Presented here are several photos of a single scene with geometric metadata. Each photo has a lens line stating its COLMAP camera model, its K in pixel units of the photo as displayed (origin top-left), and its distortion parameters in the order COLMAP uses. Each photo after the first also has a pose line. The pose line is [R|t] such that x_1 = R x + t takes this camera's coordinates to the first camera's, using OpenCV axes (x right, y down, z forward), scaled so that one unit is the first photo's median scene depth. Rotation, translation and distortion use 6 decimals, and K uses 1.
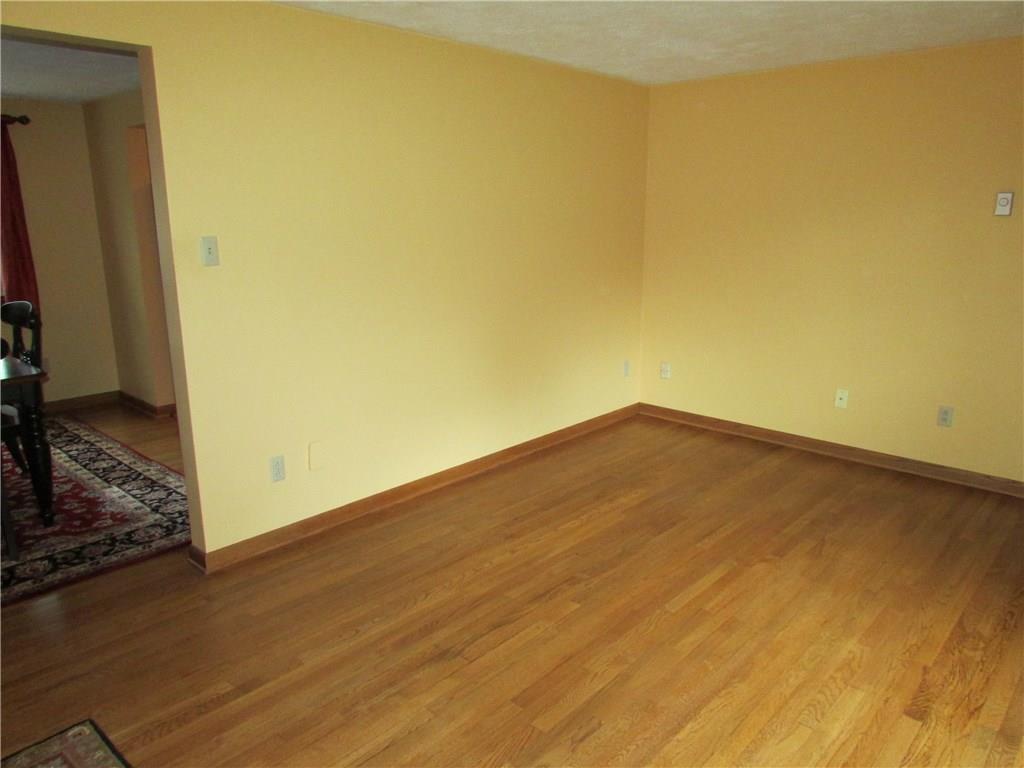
lens RADIAL K [[739.4, 0, 512.0], [0, 739.4, 384.0], [0, 0, 1]] dist [-0.013588, -0.001591]
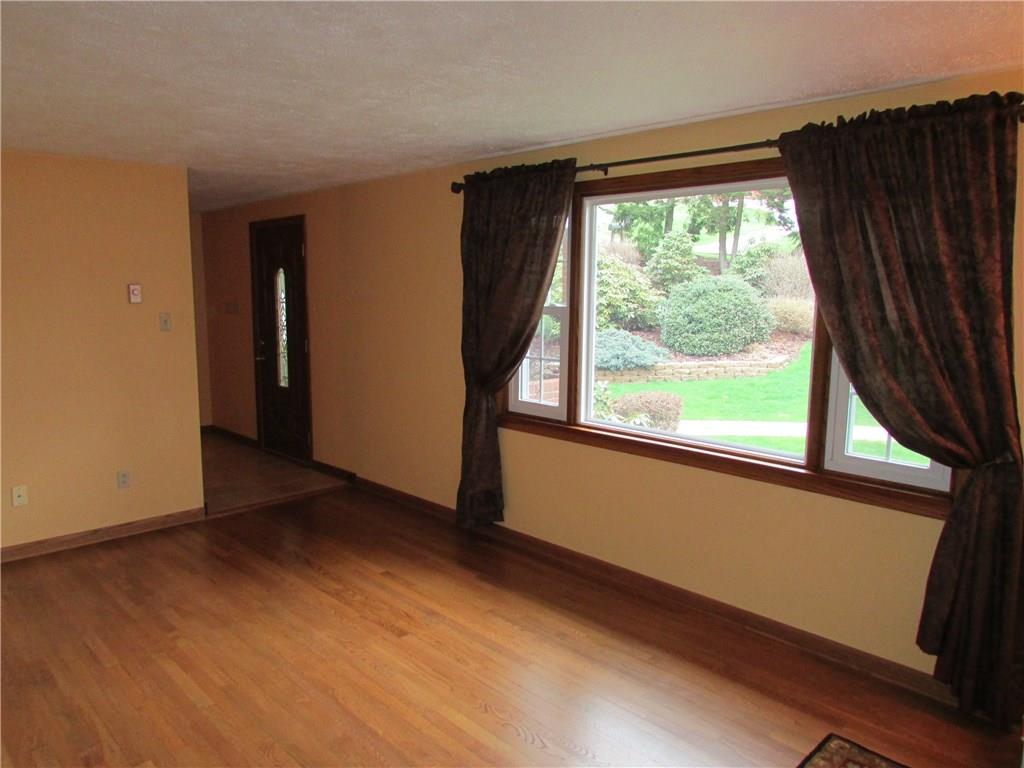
lens RADIAL K [[739.4, 0, 512.0], [0, 739.4, 384.0], [0, 0, 1]] dist [-0.013588, -0.001591]
pose [[0.073261, -0.133060, 0.988397, -0.627197], [0.230857, 0.966405, 0.112988, -0.118249], [-0.970226, 0.219901, 0.101518, 0.380295]]
